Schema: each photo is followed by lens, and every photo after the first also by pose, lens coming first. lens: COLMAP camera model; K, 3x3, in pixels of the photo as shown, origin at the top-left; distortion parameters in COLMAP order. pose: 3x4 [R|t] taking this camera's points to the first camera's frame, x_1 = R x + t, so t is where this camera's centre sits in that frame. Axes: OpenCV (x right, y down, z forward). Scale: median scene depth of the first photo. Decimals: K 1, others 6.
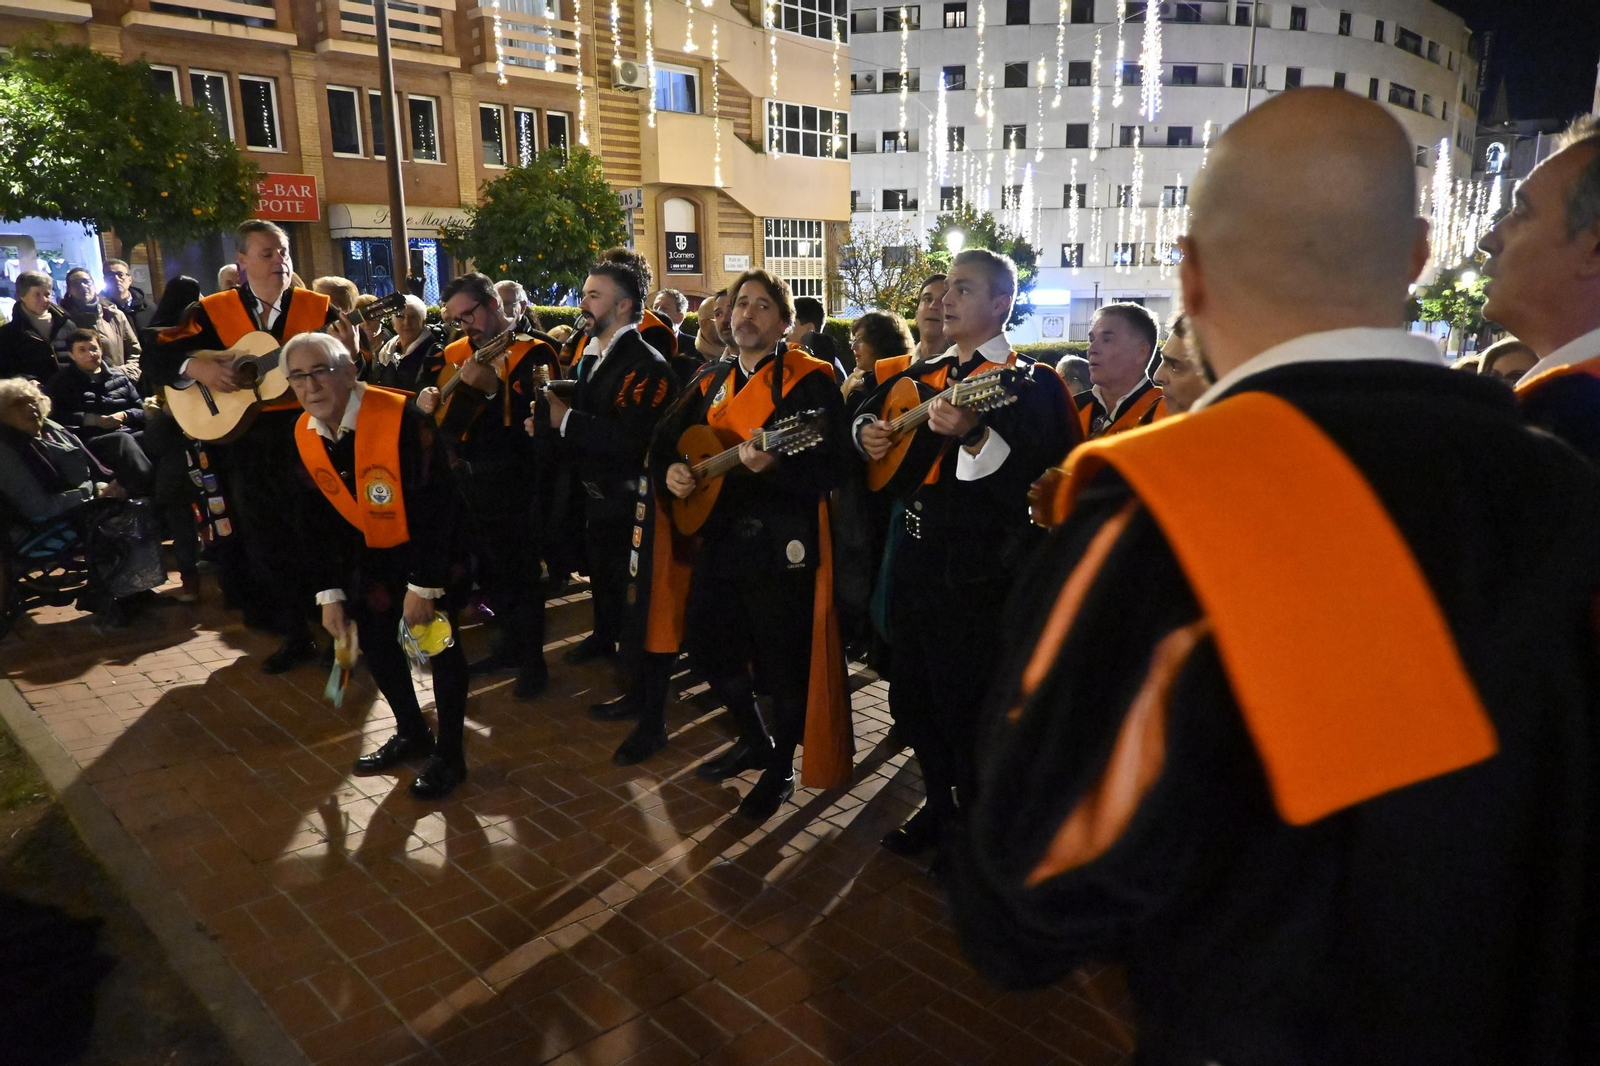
lens RADIAL K [[1078.5, 0, 807.8], [0, 1078.5, 535.6], [0, 0, 1]] dist [-0.001487, -0.000259]
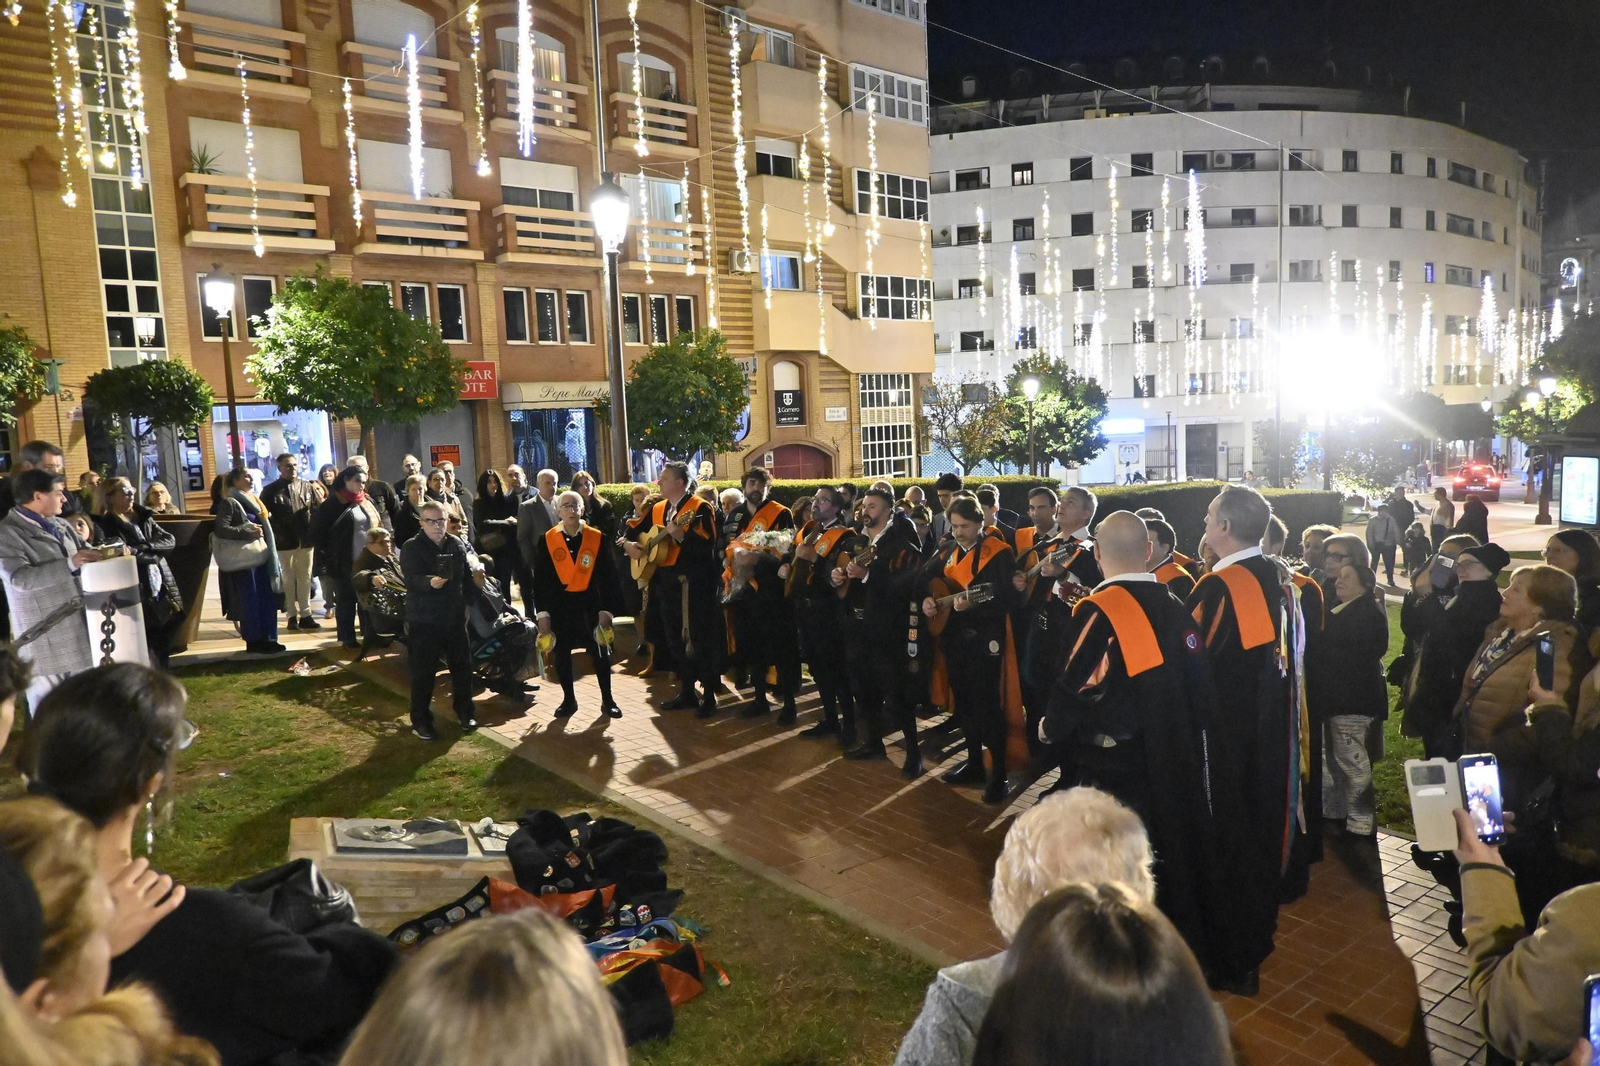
lens RADIAL K [[1100.7, 0, 800.0], [0, 1100.7, 533.0], [0, 0, 1]] dist [-0.001182, 0.001460]
pose [[0.996751, -0.023506, -0.077037, -0.018302], [0.014317, 0.992943, -0.117723, 0.006628], [0.079261, 0.116237, 0.990054, -0.136871]]
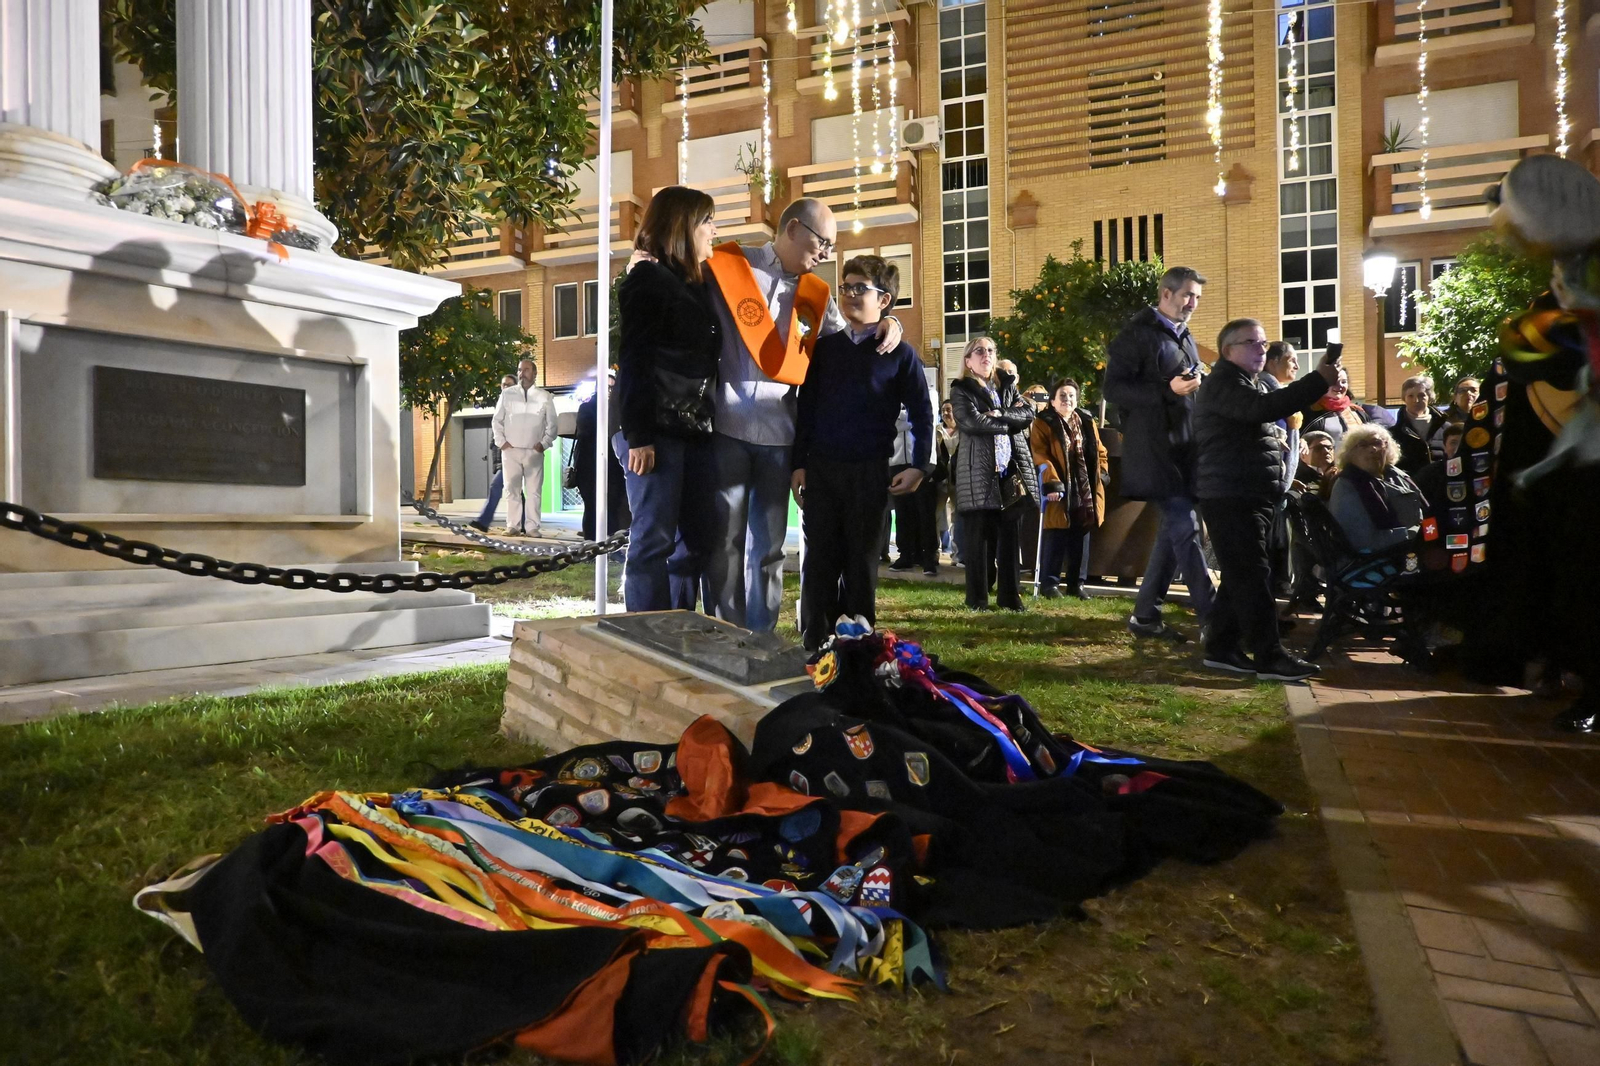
lens RADIAL K [[1098.3, 0, 797.4], [0, 1098.3, 536.0], [0, 0, 1]] dist [-0.005720, -0.003792]
pose [[0.390305, 0.004227, -0.920676, 0.008430], [-0.202237, 0.975960, -0.081254, 0.033173], [0.898199, 0.217908, 0.381777, 0.021418]]
